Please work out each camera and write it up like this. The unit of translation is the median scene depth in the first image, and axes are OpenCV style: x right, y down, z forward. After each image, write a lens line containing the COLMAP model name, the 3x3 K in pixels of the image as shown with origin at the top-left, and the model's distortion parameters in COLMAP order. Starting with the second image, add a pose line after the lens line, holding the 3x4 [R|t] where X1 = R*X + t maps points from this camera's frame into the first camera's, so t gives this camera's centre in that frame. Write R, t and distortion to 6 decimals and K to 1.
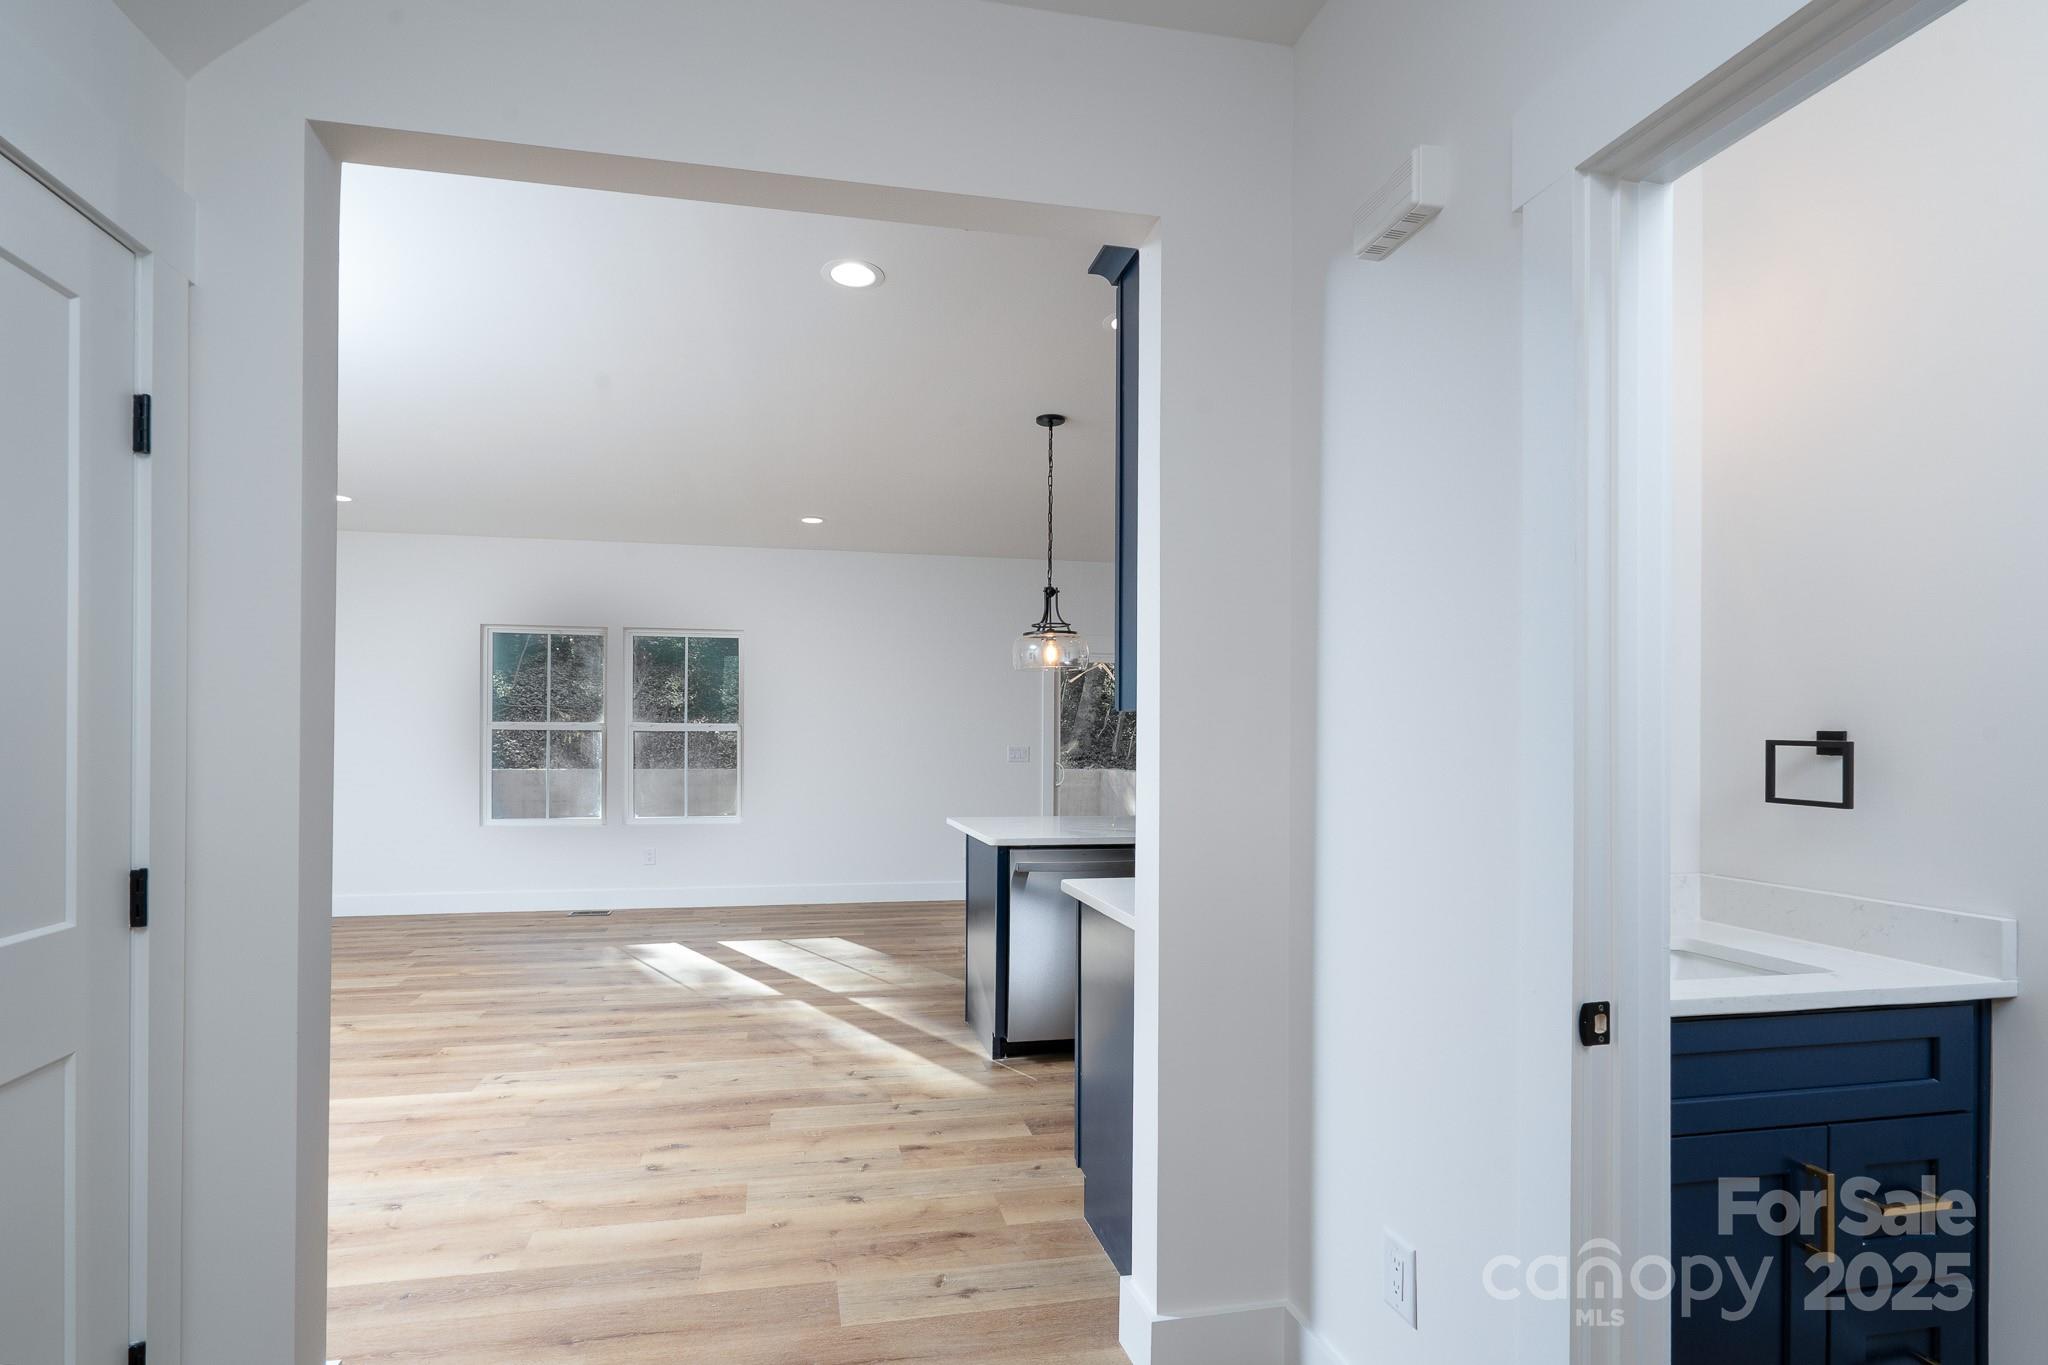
lens RADIAL K [[962.9, 0, 968.5], [0, 962.9, 736.1], [0, 0, 1]] dist [0.000344, 0.000119]
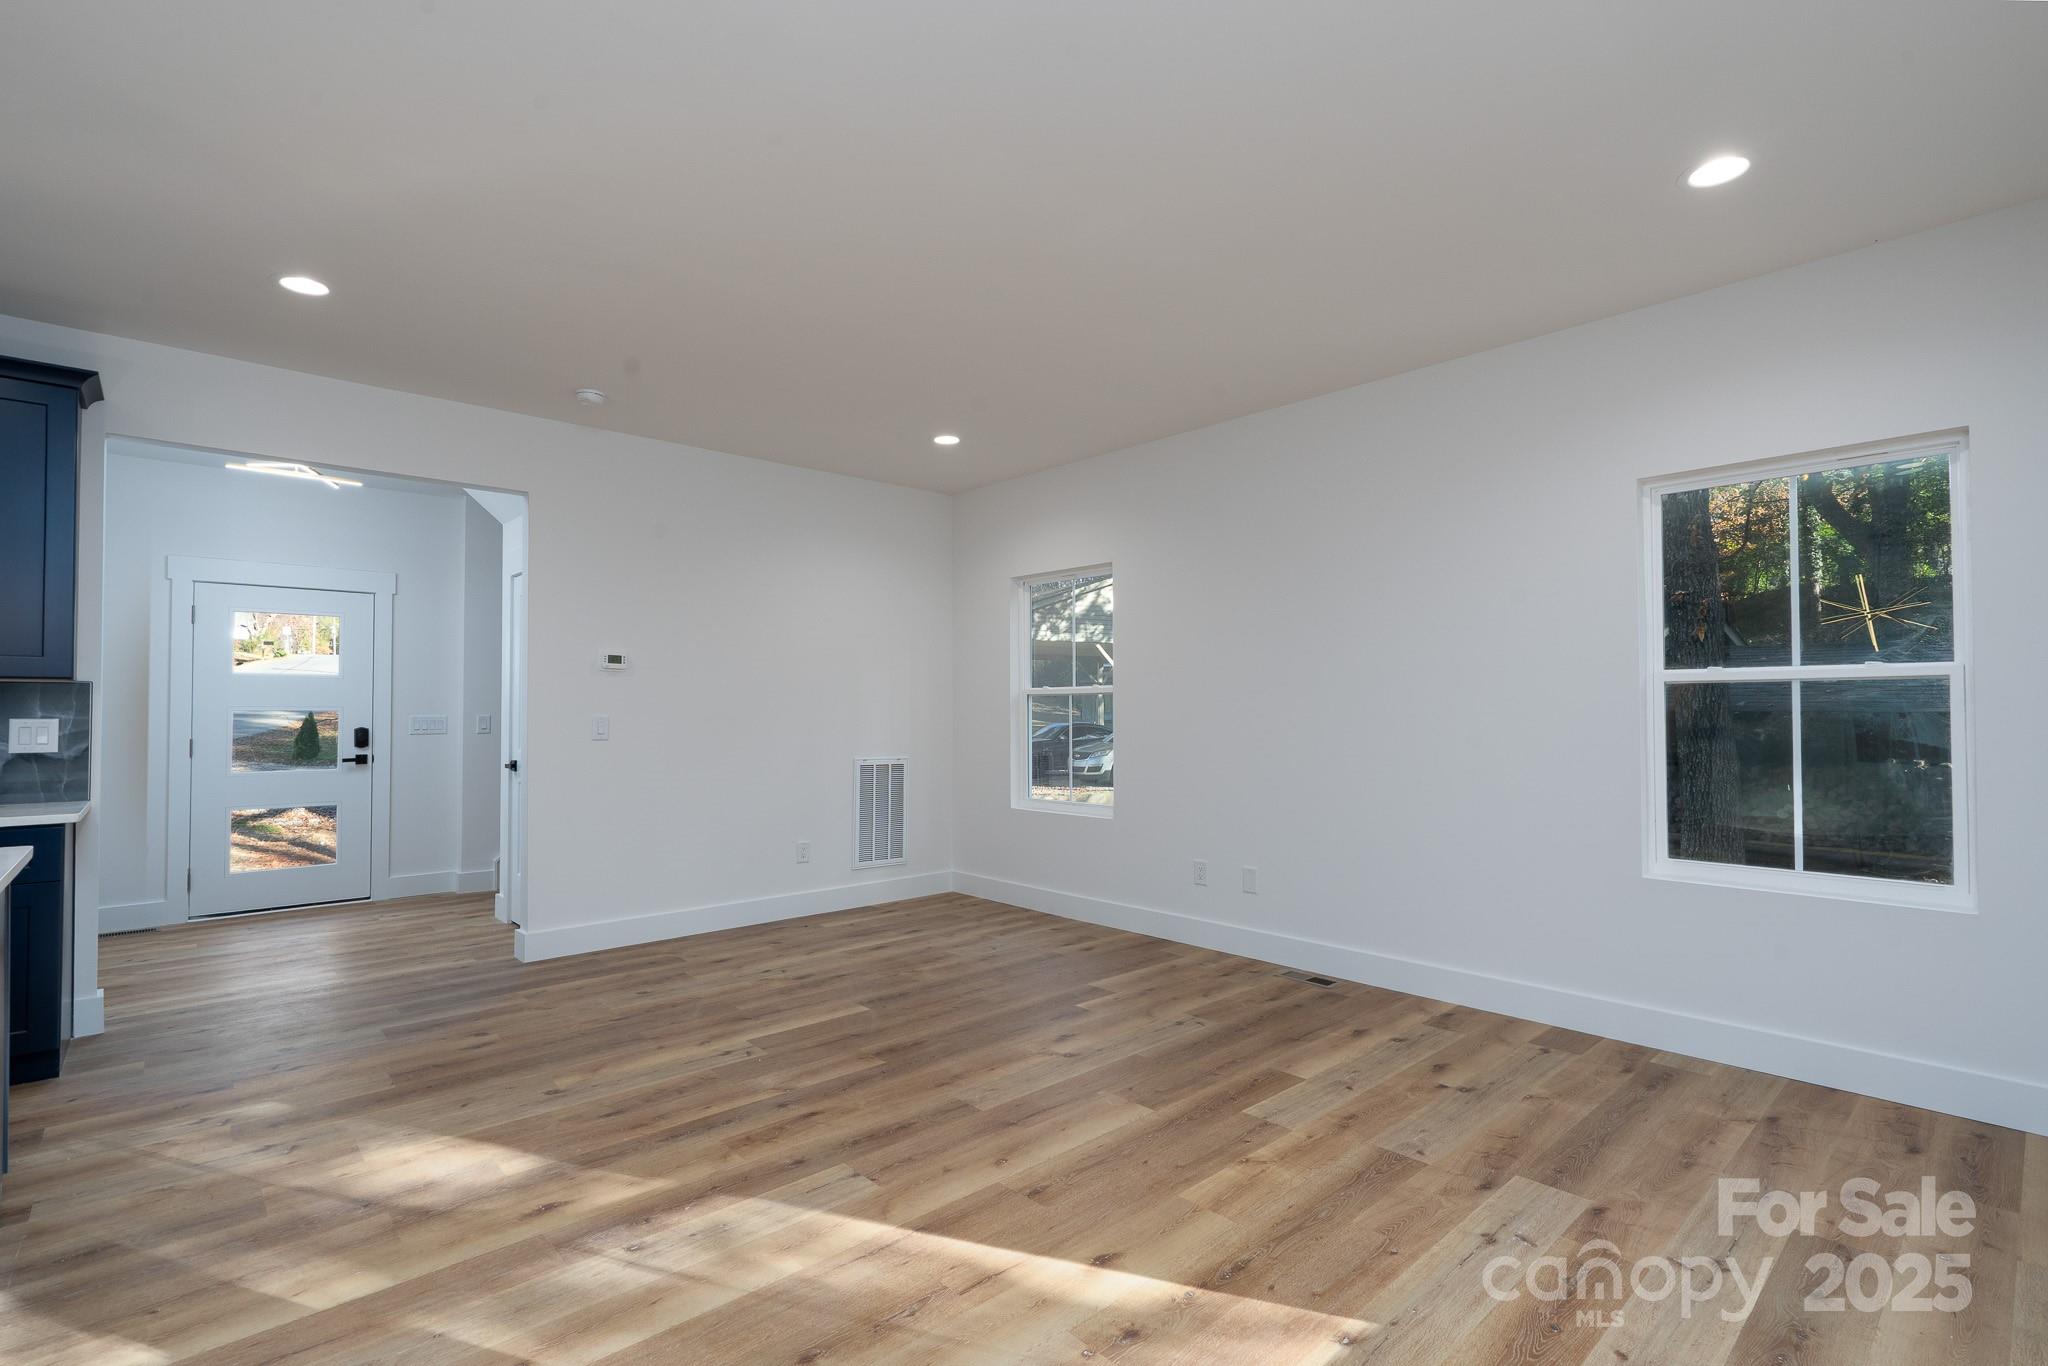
lens RADIAL K [[941.4, 0, 1024.0], [0, 941.4, 683.0], [0, 0, 1]] dist [-0.008497, 0.001390]
pose [[-0.852964, -0.021473, -0.521528, -0.195353], [-0.003895, 0.999387, -0.034779, 0.014233], [0.521955, -0.027634, -0.852525, 1.696537]]
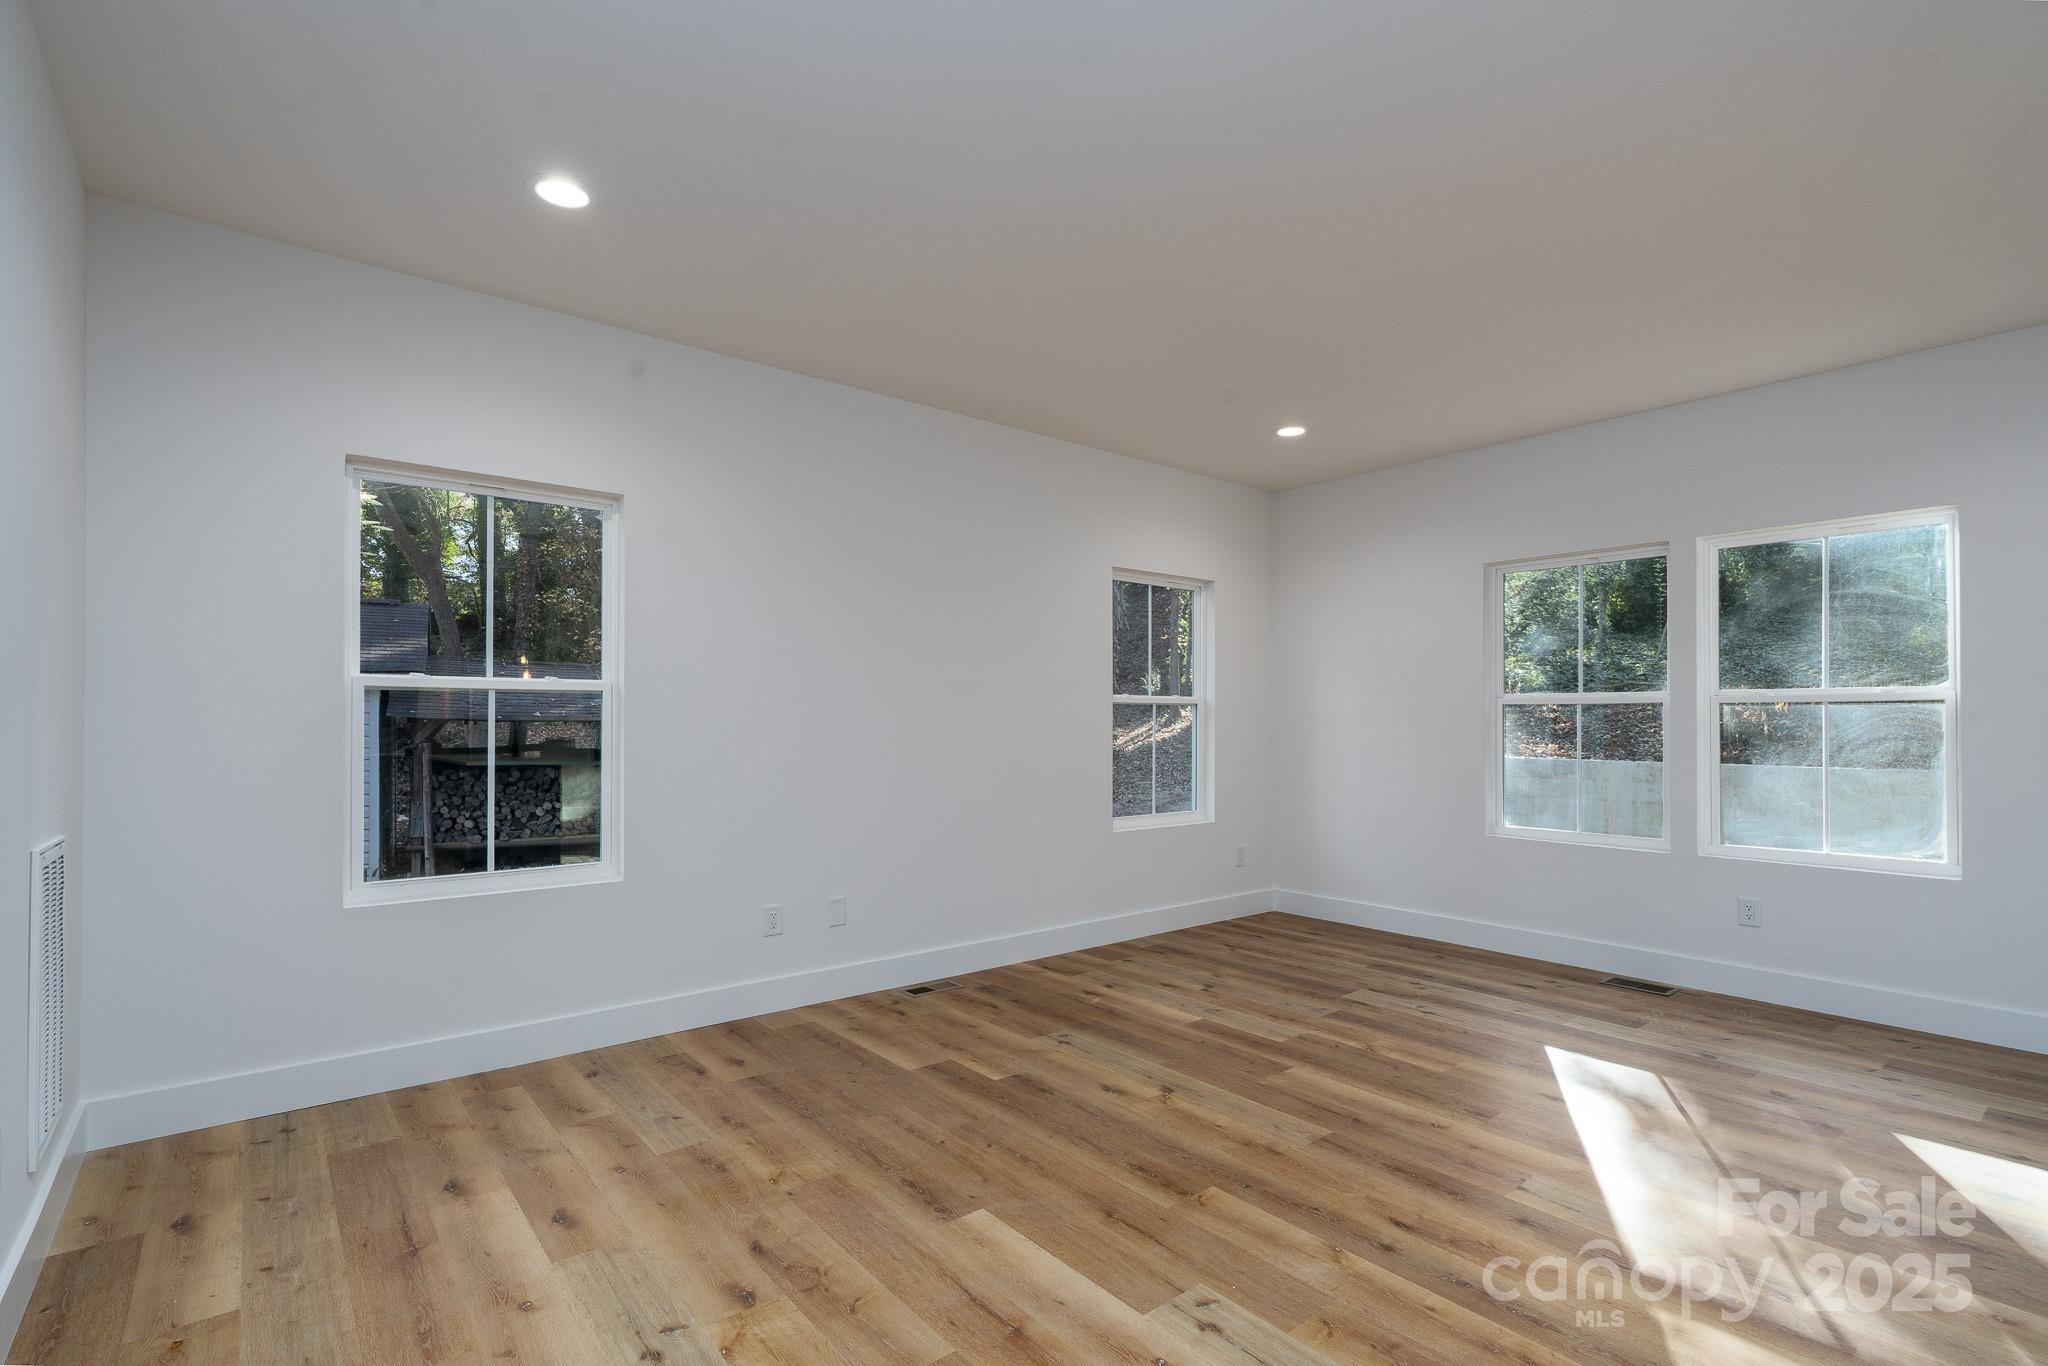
lens RADIAL K [[950.6, 0, 1026.6], [0, 950.6, 712.4], [0, 0, 1]] dist [-0.000592, 0.000199]
pose [[0.472858, -0.012958, -0.881043, -0.037769], [0.000467, 0.999895, -0.014455, 0.015394], [0.881139, 0.006424, 0.472815, 0.558786]]
